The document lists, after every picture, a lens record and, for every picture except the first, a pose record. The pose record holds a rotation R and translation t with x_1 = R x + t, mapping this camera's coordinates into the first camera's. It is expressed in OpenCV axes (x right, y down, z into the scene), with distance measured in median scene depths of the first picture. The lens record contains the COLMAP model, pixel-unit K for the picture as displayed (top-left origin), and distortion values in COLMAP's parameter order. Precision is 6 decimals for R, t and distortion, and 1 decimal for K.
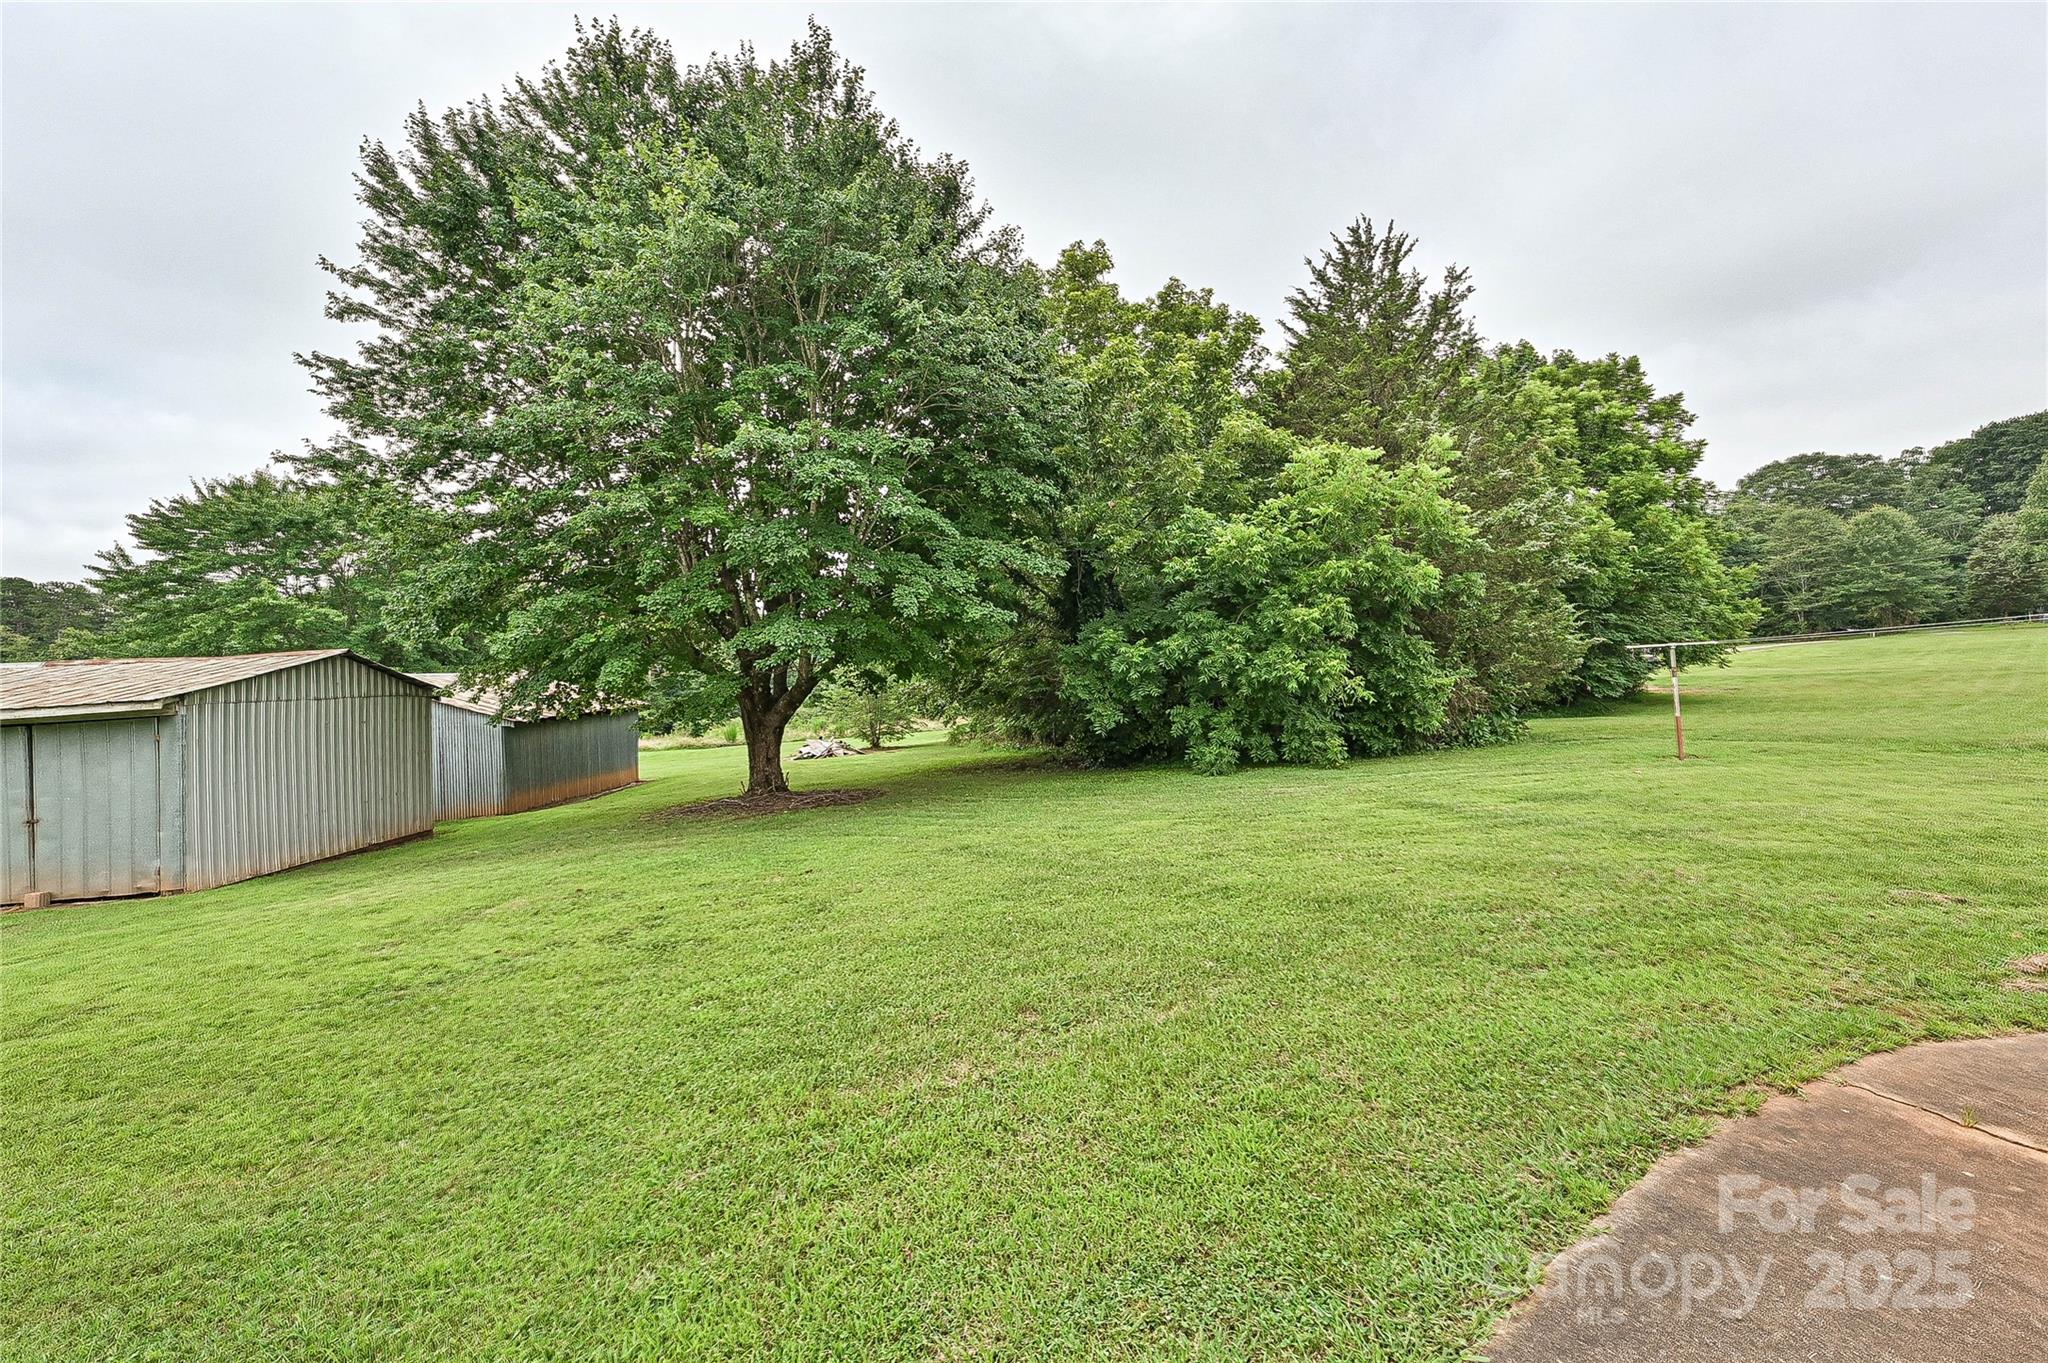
lens RADIAL K [[878.8, 0, 1024.6], [0, 878.8, 628.8], [0, 0, 1]] dist [-0.000390, -0.000081]
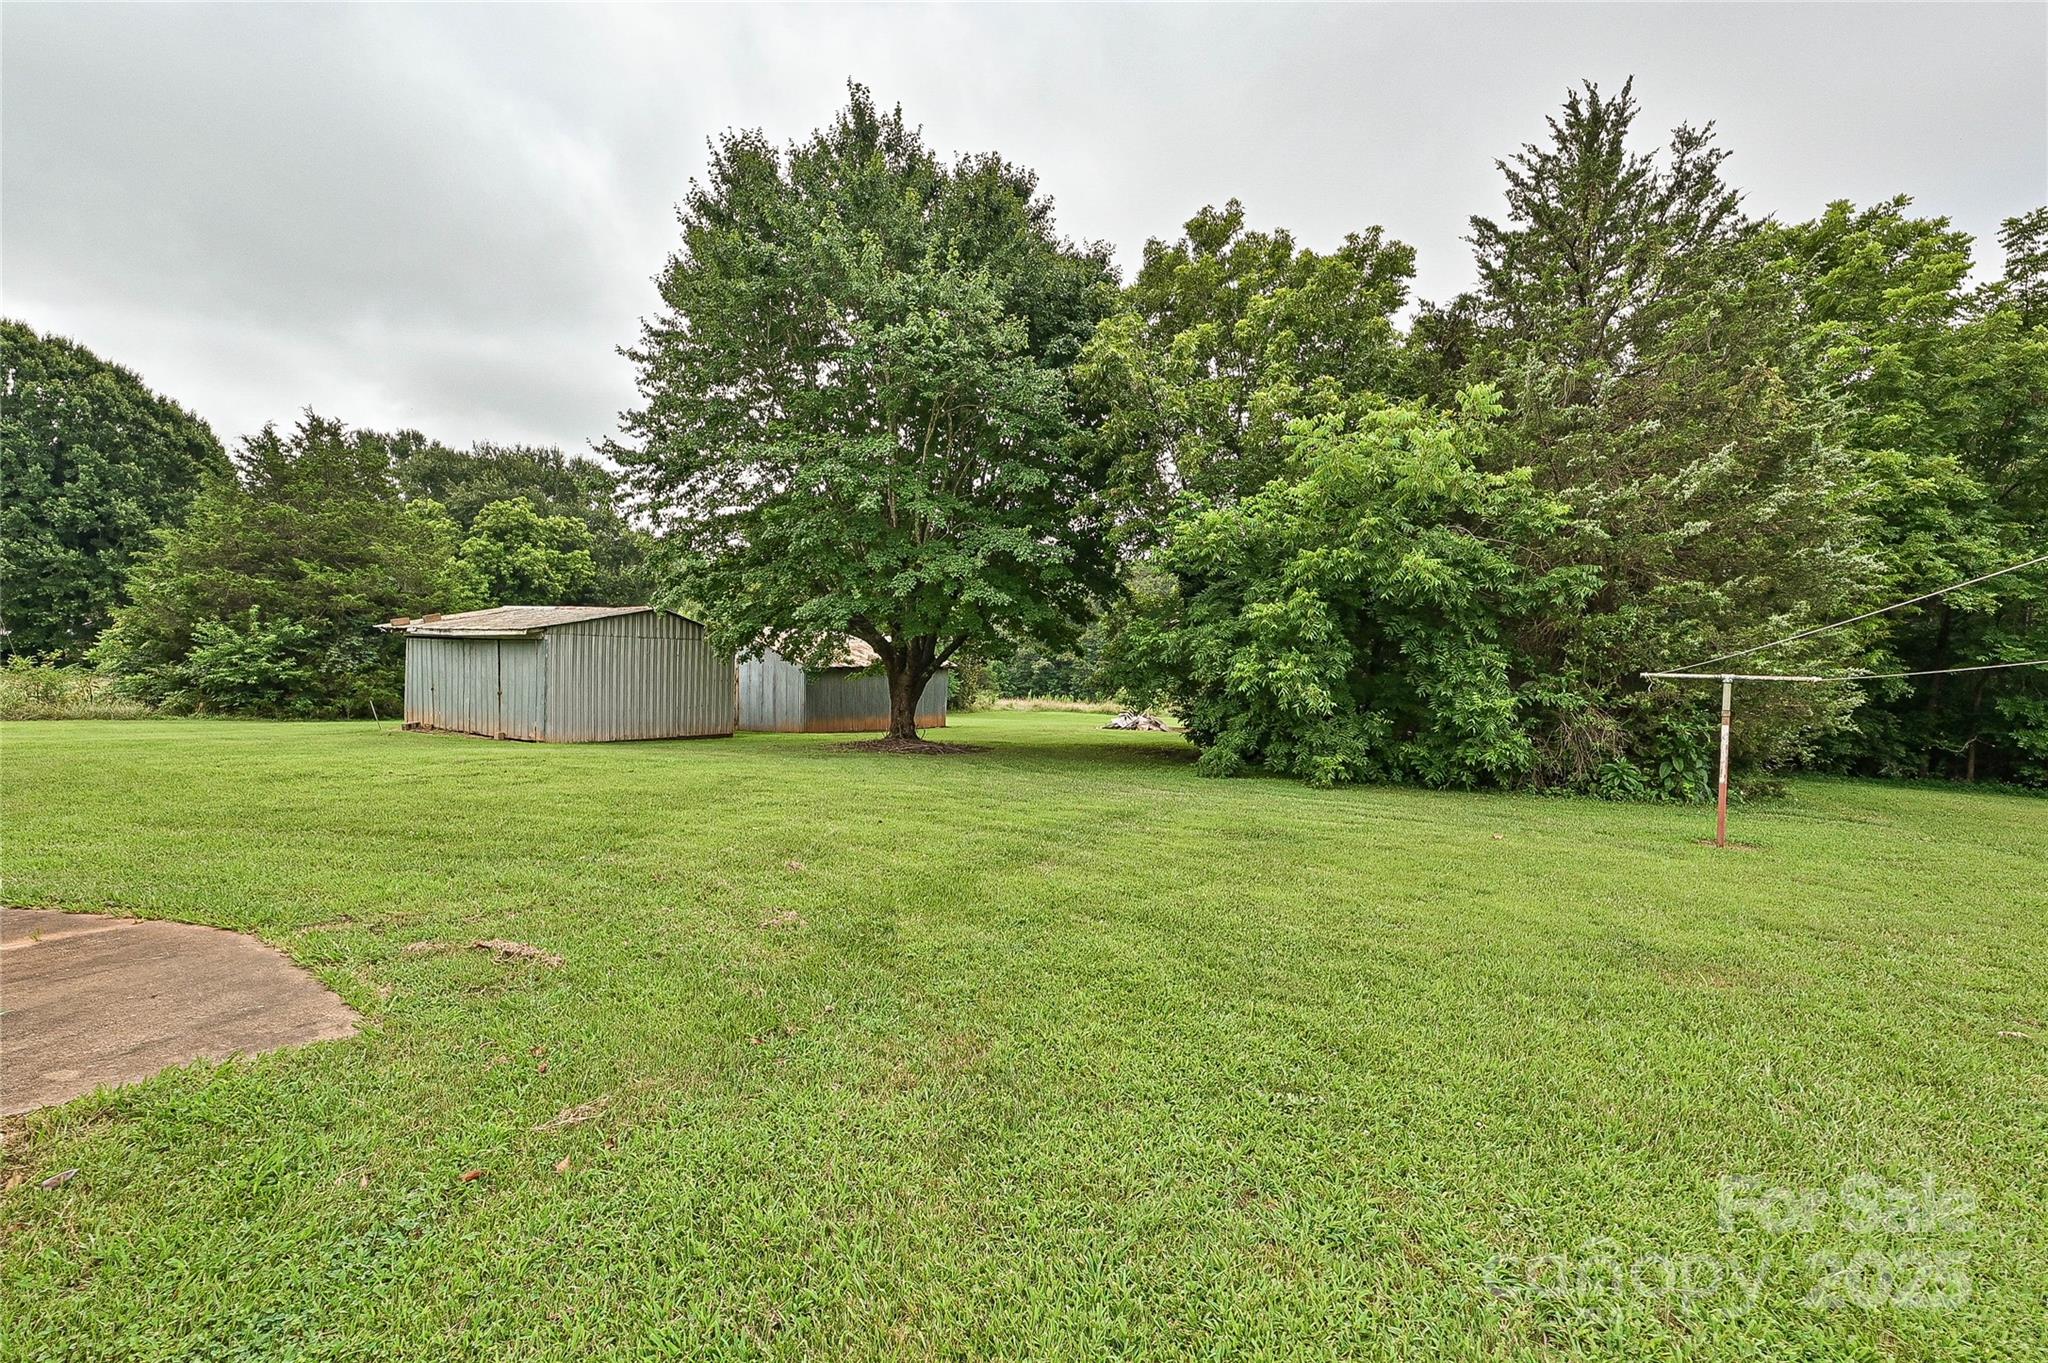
lens RADIAL K [[846.2, 0, 1024.0], [0, 846.2, 681.5], [0, 0, 1]] dist [-0.000077, -0.000047]
pose [[0.819831, 0.090697, -0.565377, 0.511199], [-0.045806, 0.994600, 0.093132, -0.010392], [0.570770, -0.050455, 0.819558, 0.130366]]
